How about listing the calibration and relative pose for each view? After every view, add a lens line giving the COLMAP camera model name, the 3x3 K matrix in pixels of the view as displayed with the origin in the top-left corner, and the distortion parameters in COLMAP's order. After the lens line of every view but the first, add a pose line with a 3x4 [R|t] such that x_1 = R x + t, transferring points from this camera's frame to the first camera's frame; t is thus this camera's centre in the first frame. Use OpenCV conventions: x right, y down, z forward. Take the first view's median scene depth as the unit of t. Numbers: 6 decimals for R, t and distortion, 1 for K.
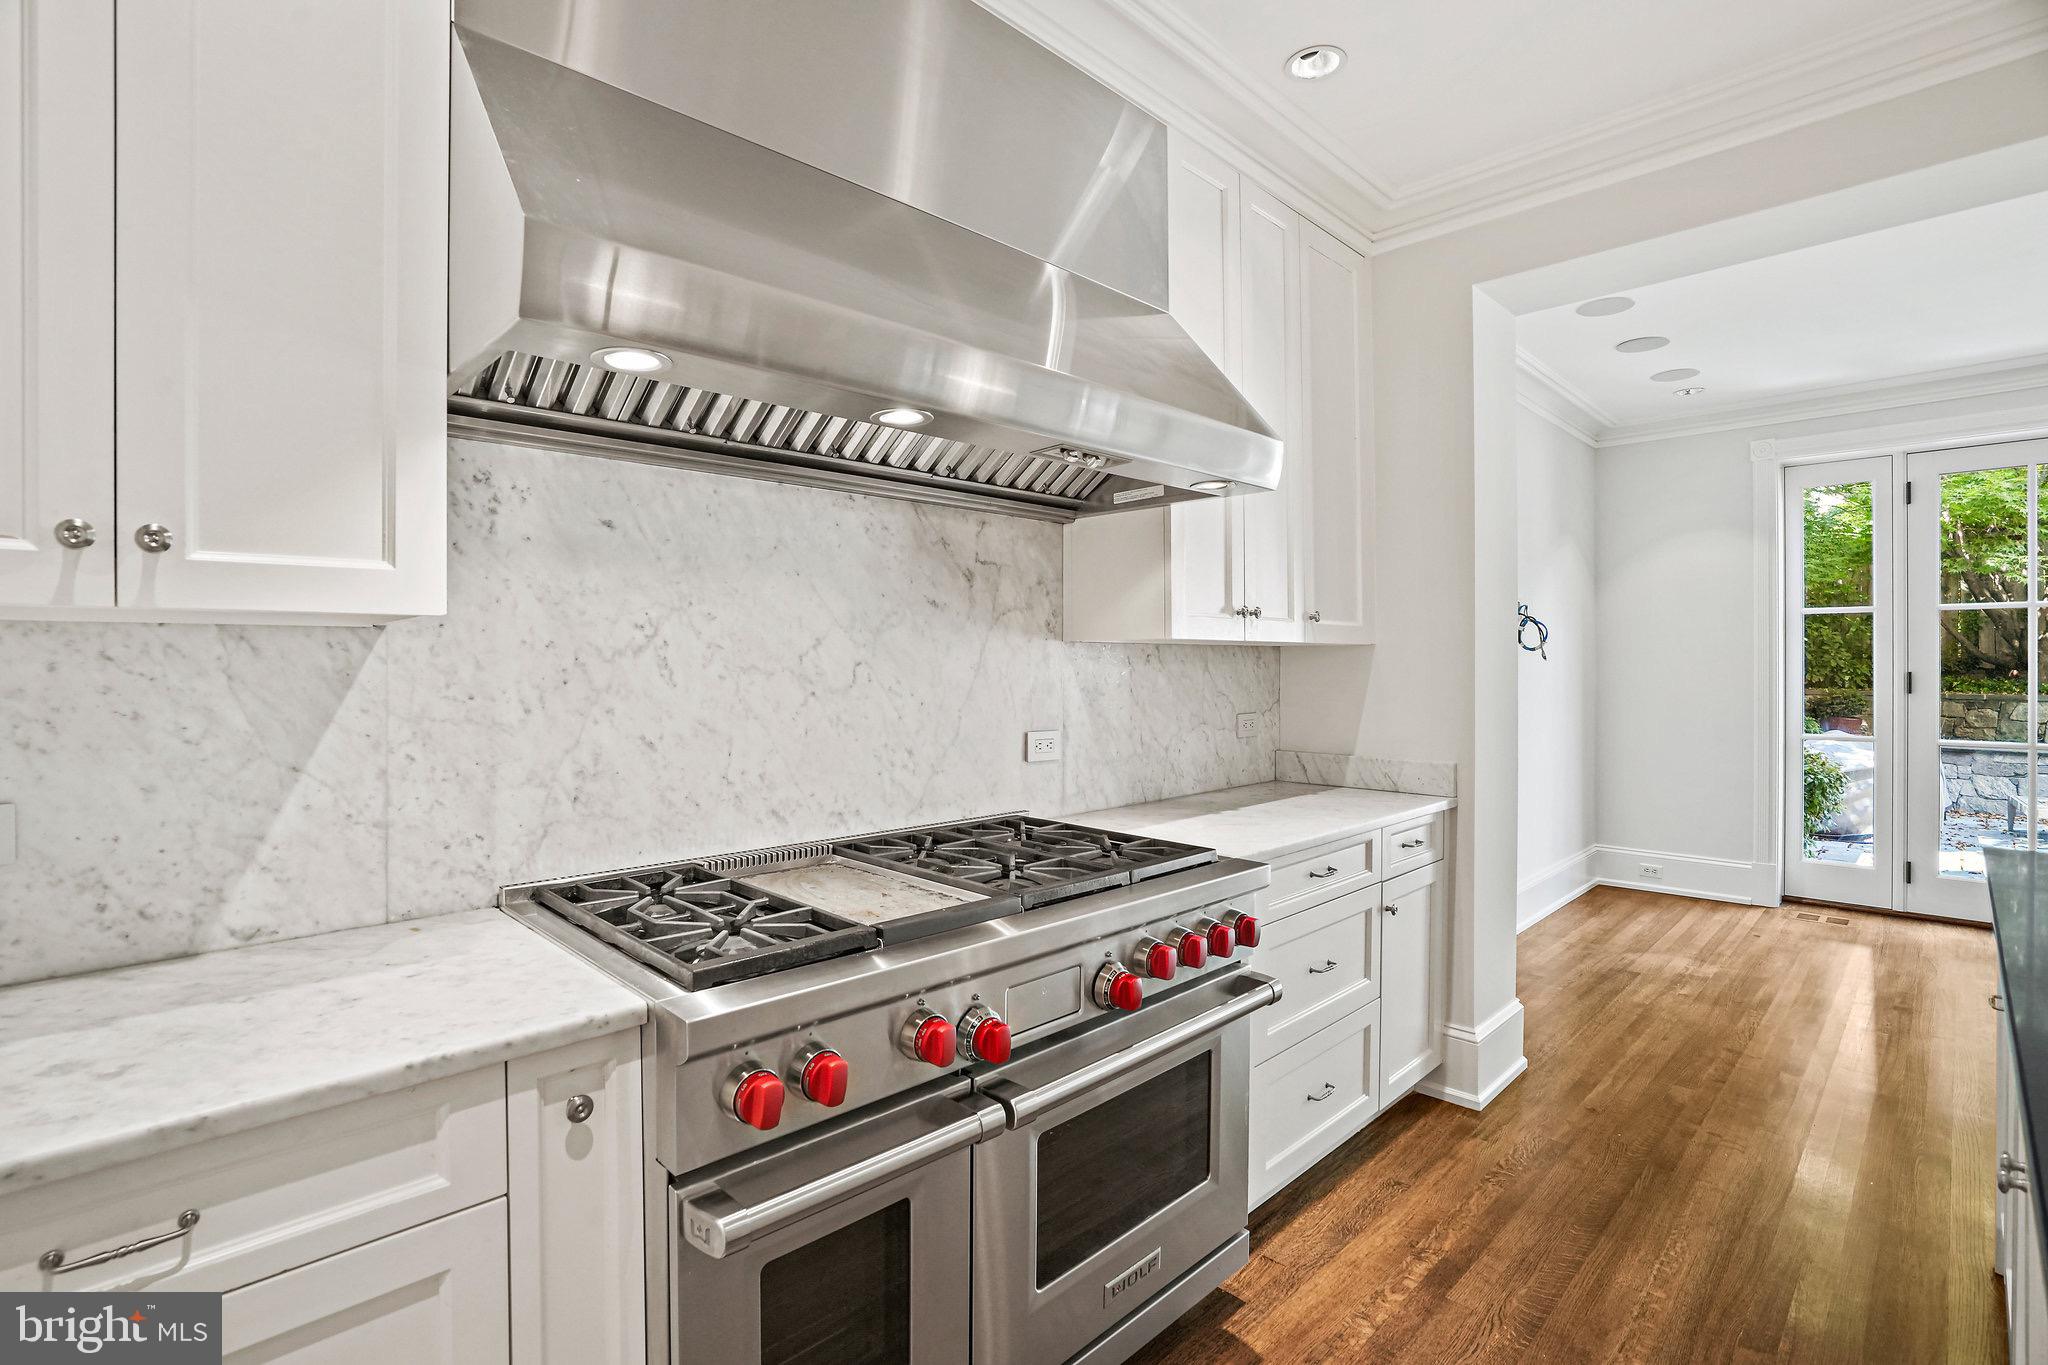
lens RADIAL K [[960.6, 0, 1016.4], [0, 960.6, 665.3], [0, 0, 1]] dist [-0.052014, 0.015069]
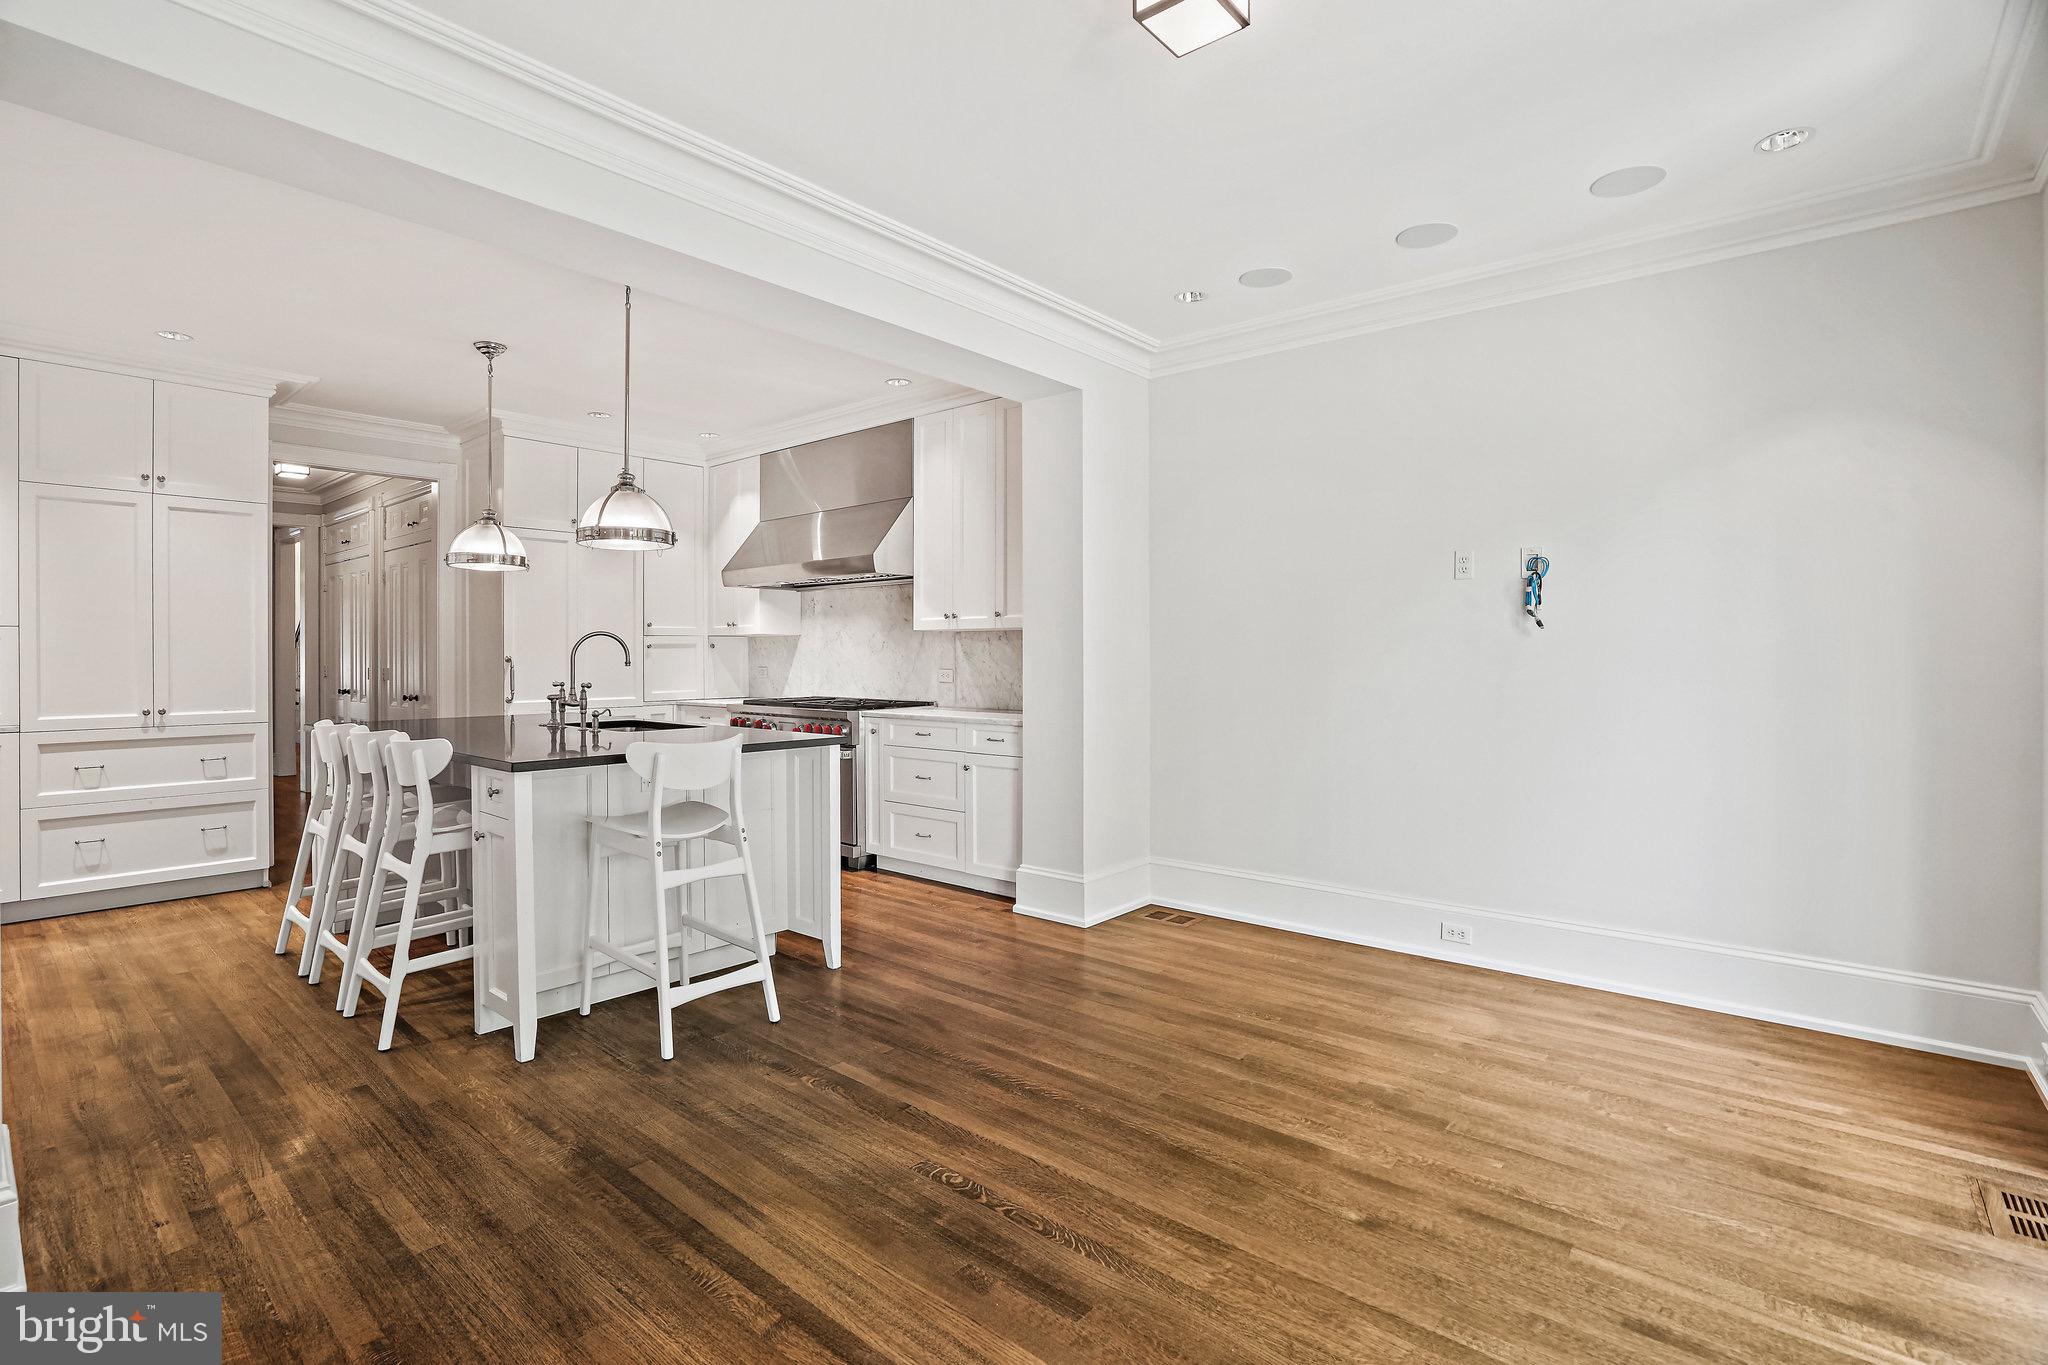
lens RADIAL K [[960.6, 0, 1023.2], [0, 960.6, 670.9], [0, 0, 1]] dist [-0.052014, 0.015069]
pose [[0.099095, 0.014380, -0.994974, 2.683005], [-0.004778, 0.999891, 0.013975, 0.041320], [0.995067, 0.003369, 0.099153, 1.067317]]
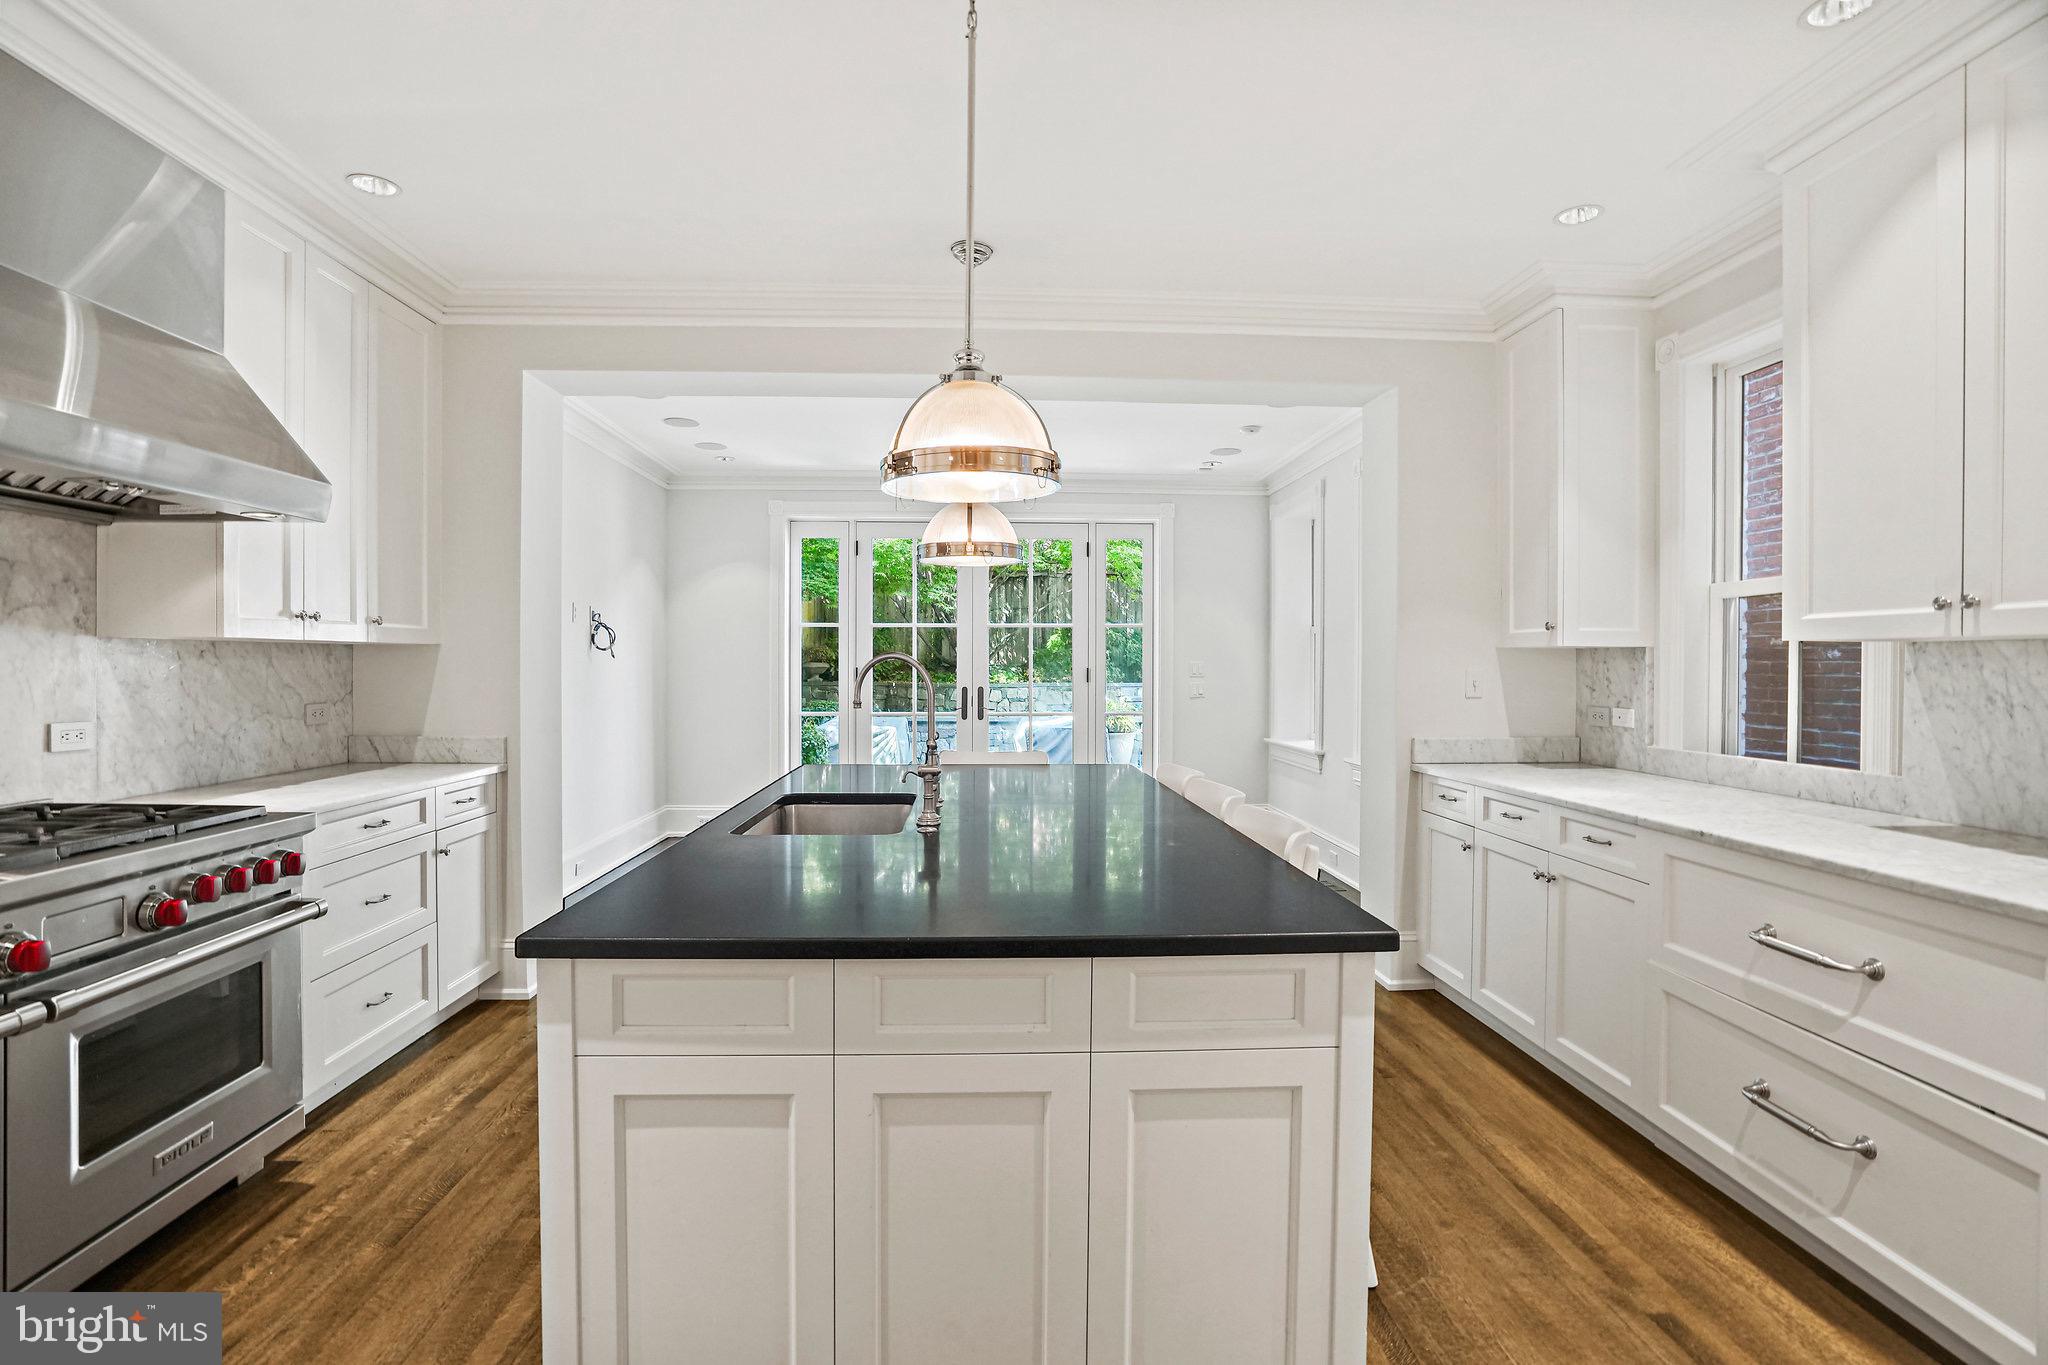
lens RADIAL K [[960.6, 0, 1032.0], [0, 960.6, 668.6], [0, 0, 1]] dist [-0.052014, 0.015069]
pose [[0.661425, -0.002382, 0.750008, -0.038201], [-0.000958, 0.999991, 0.004021, 0.005539], [-0.750011, -0.003378, 0.661417, -0.501335]]
